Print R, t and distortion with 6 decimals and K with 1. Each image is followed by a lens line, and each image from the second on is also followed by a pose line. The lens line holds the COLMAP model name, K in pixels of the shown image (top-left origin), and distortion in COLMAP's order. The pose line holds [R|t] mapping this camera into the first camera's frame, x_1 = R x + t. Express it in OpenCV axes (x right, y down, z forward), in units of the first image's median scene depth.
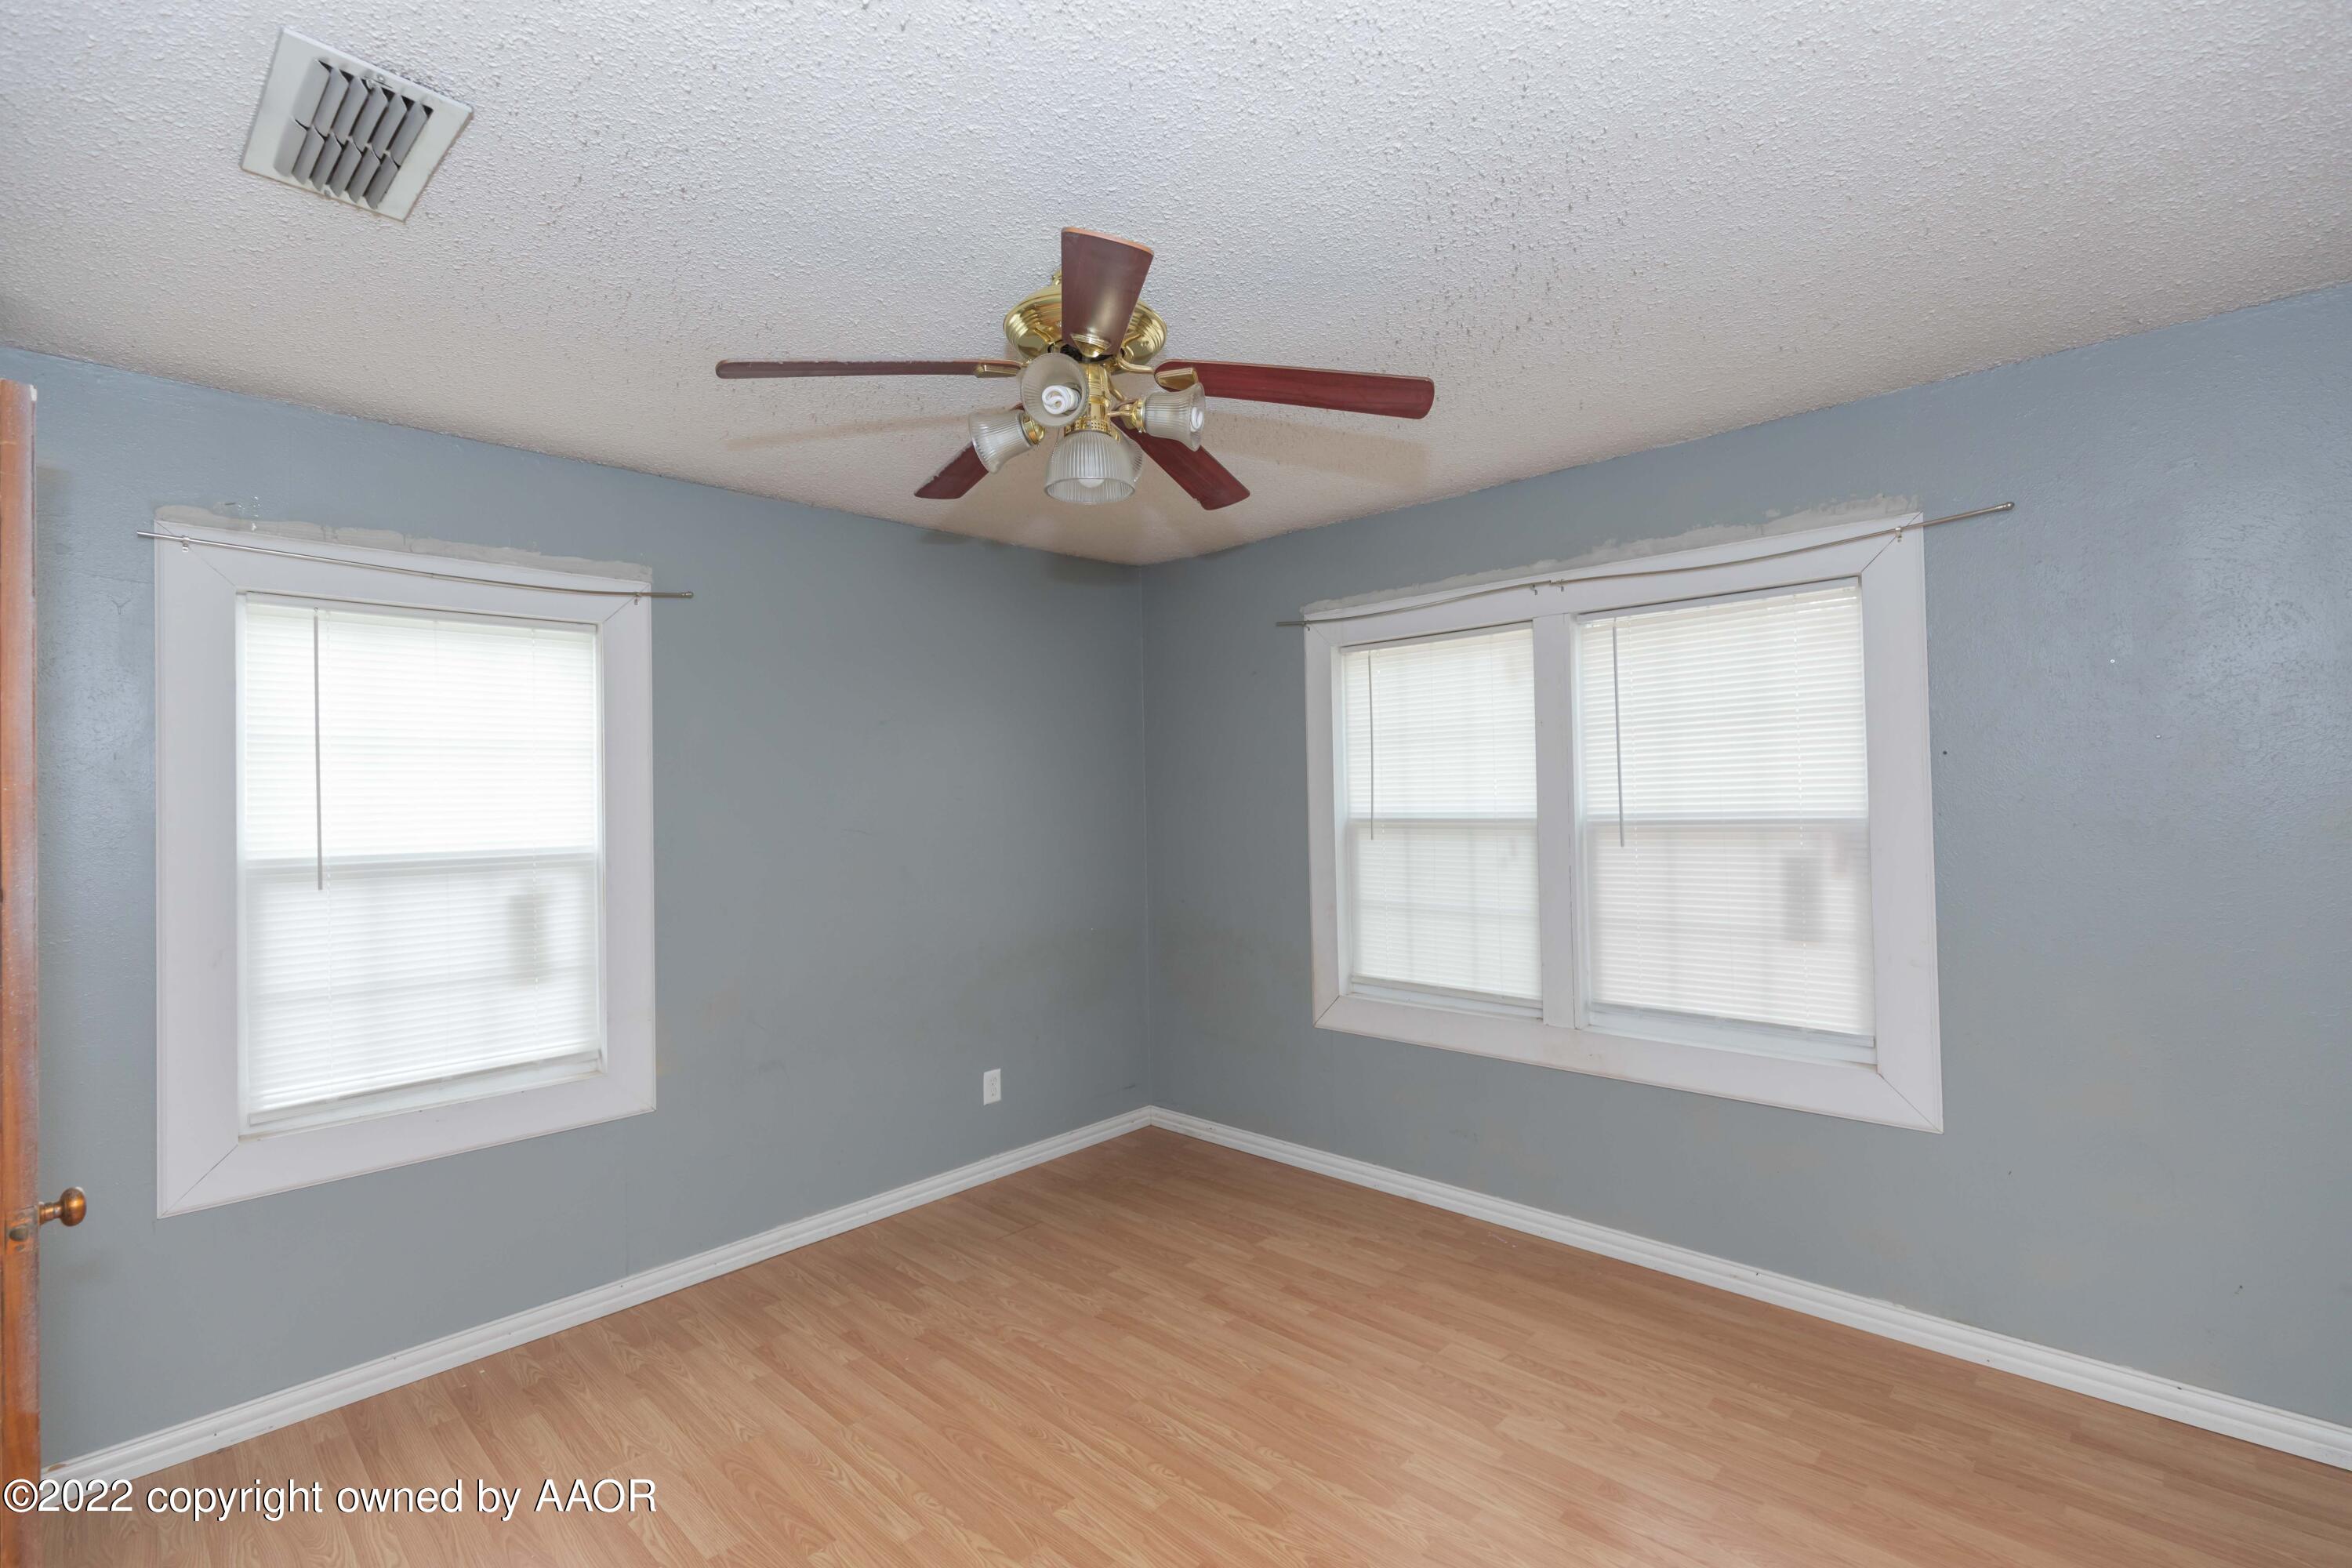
lens RADIAL K [[1044.2, 0, 1188.9], [0, 1044.2, 779.3], [0, 0, 1]] dist [0.002214, -0.000232]
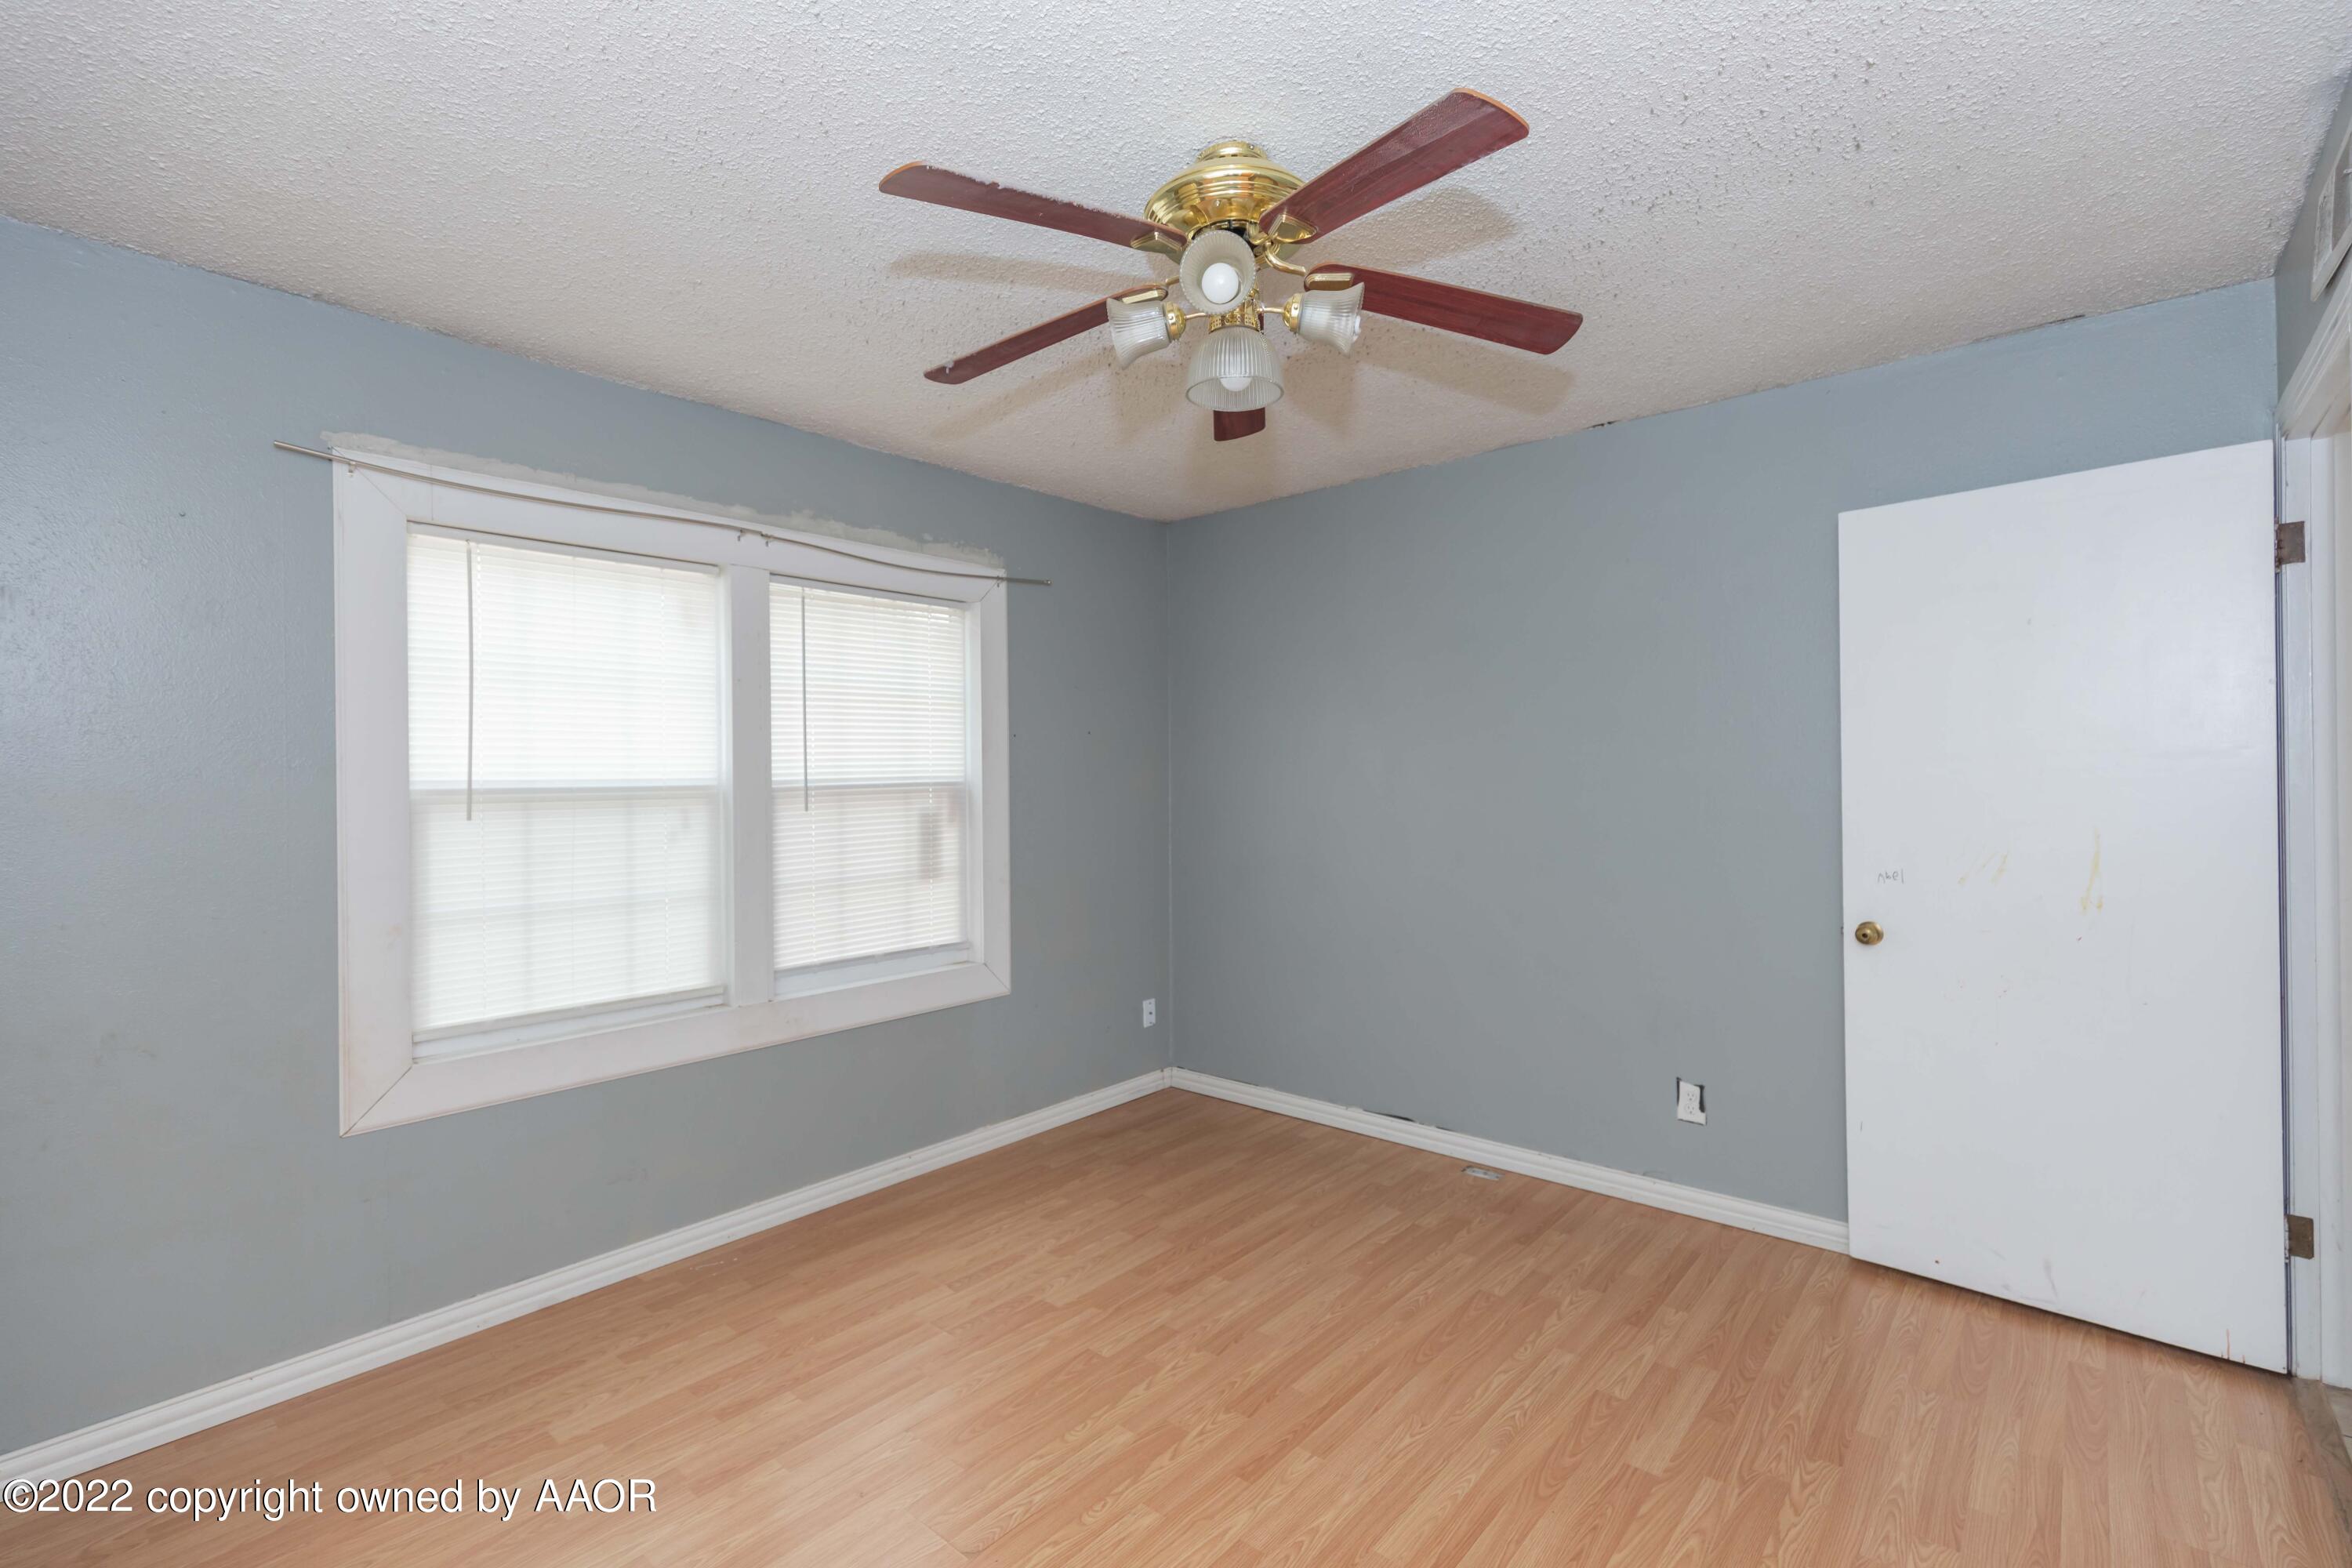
lens RADIAL K [[1044.2, 0, 1188.9], [0, 1044.2, 779.3], [0, 0, 1]] dist [0.002214, -0.000232]
pose [[-0.050209, 0.015134, 0.998624, -0.660126], [-0.002926, 0.999879, -0.015300, 0.050258], [-0.998734, -0.003691, -0.050158, 0.708896]]
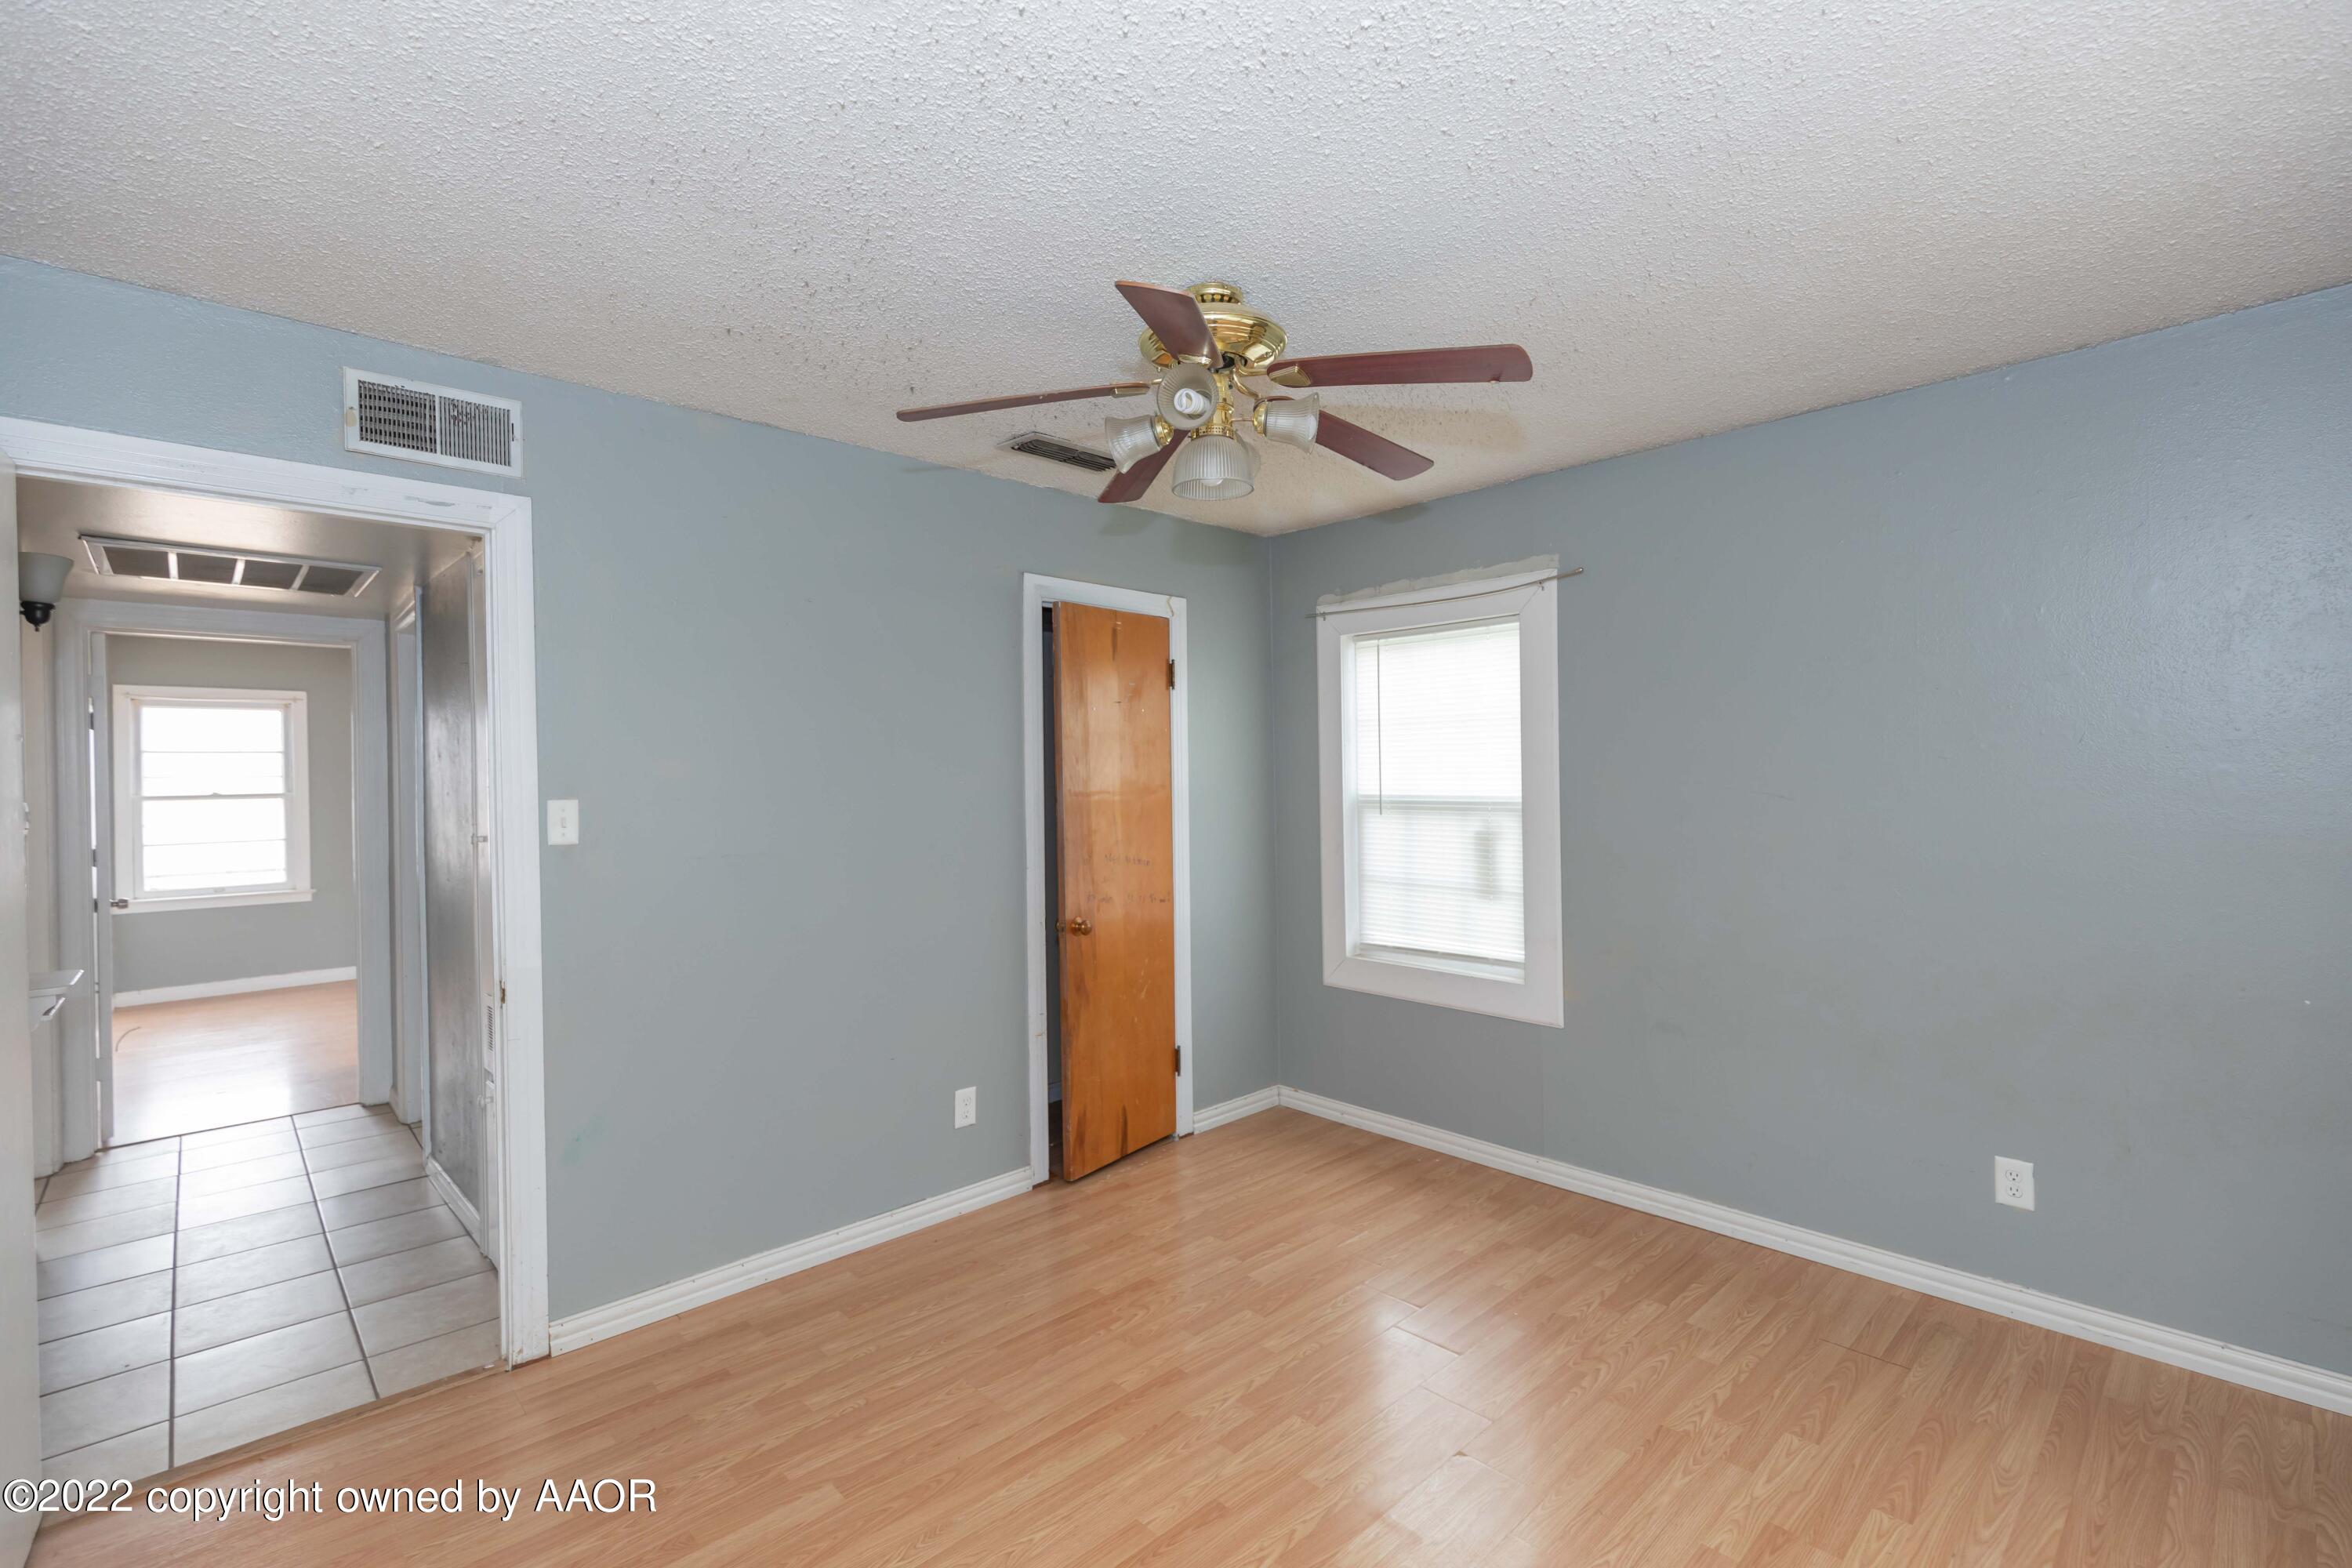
lens RADIAL K [[1044.2, 0, 1188.9], [0, 1044.2, 779.3], [0, 0, 1]] dist [0.002214, -0.000232]
pose [[-0.049314, 0.030690, -0.998312, 0.663213], [0.030344, 0.999112, 0.029216, -0.003918], [0.998322, -0.028852, -0.050201, 0.665449]]
